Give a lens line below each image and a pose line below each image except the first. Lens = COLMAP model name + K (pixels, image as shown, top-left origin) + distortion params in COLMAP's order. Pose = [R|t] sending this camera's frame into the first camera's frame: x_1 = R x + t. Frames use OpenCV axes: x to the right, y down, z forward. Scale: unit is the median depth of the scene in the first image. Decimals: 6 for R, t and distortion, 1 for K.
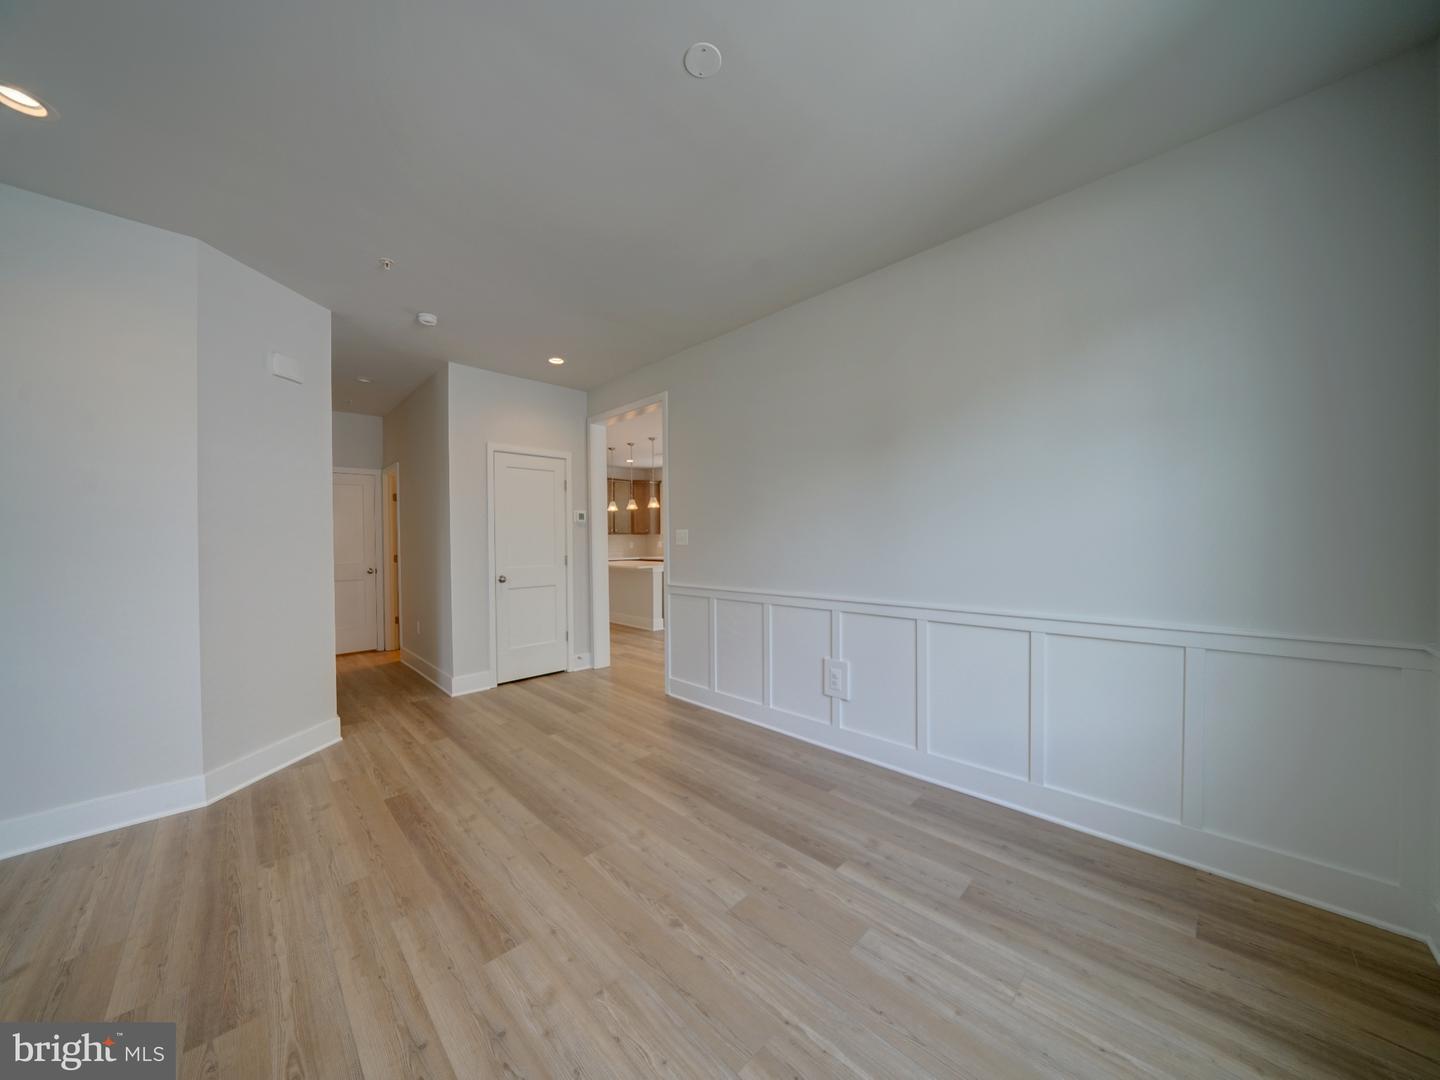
lens RADIAL K [[498.0, 0, 711.6], [0, 498.0, 543.6], [0, 0, 1]] dist [-0.018888, 0.000106]
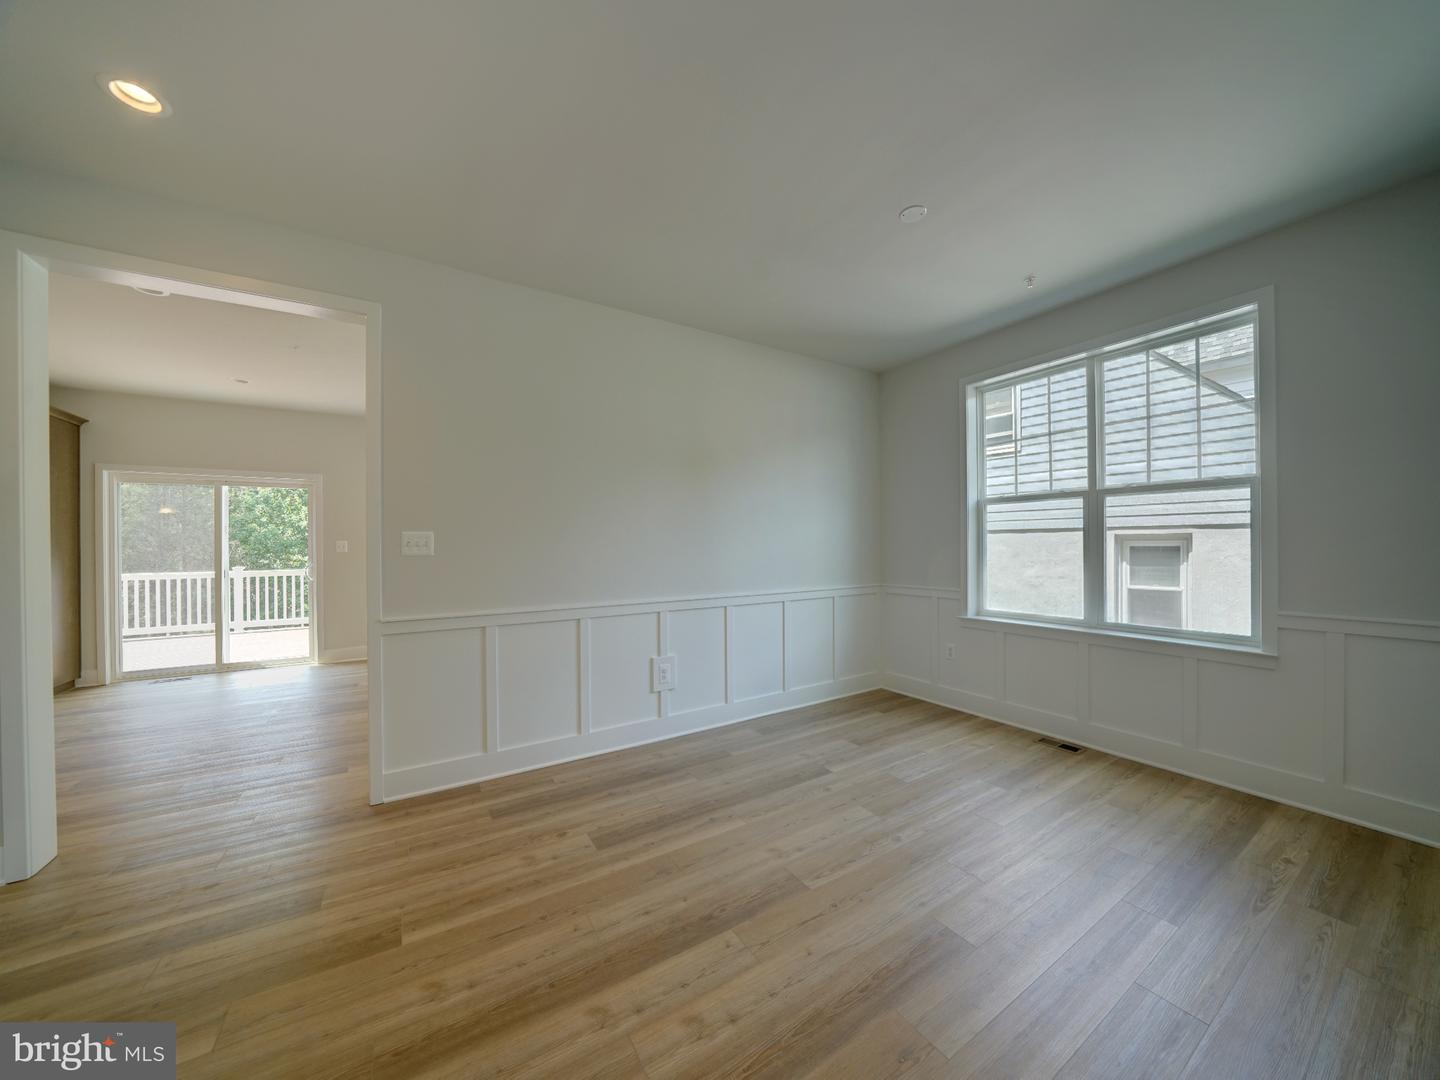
lens RADIAL K [[498.0, 0, 711.6], [0, 498.0, 543.6], [0, 0, 1]] dist [-0.018888, 0.000106]
pose [[0.221450, 0.015651, 0.975046, -1.037967], [0.012045, 0.999751, -0.018784, 0.008733], [-0.975097, 0.015904, 0.221206, 0.835118]]
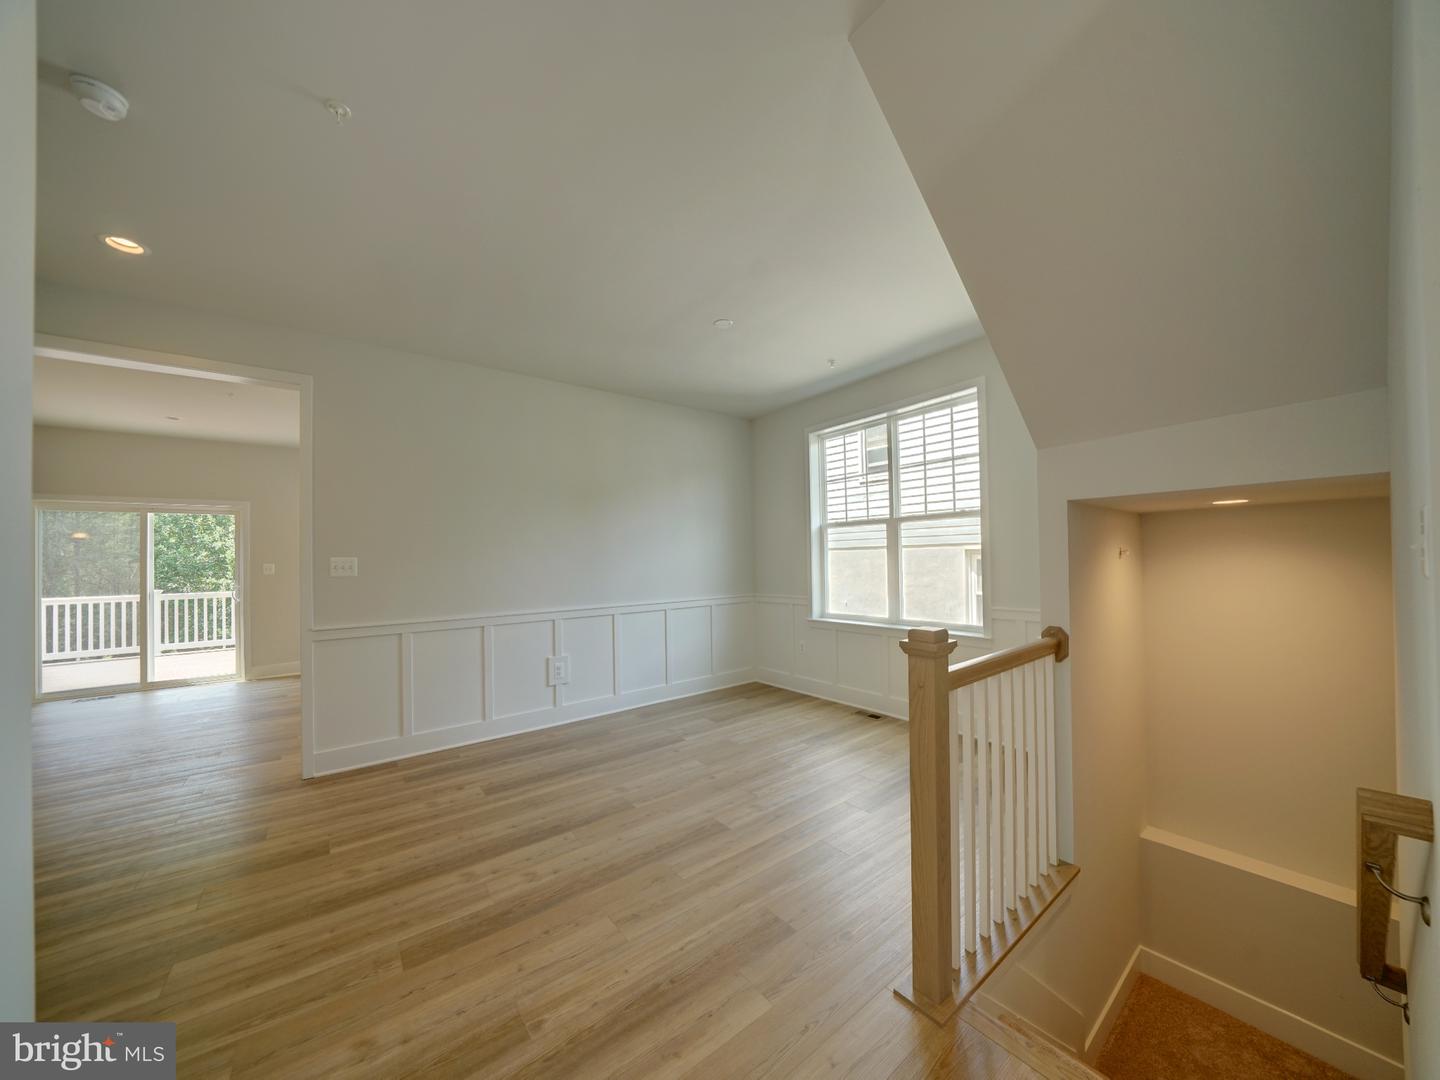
lens RADIAL K [[498.7, 0, 709.6], [0, 498.7, 549.1], [0, 0, 1]] dist [-0.018679, 0.000264]
pose [[0.123864, 0.033896, 0.991720, -1.341068], [0.026496, 0.998947, -0.037453, 0.008954], [-0.991945, 0.030916, 0.122836, 0.542002]]
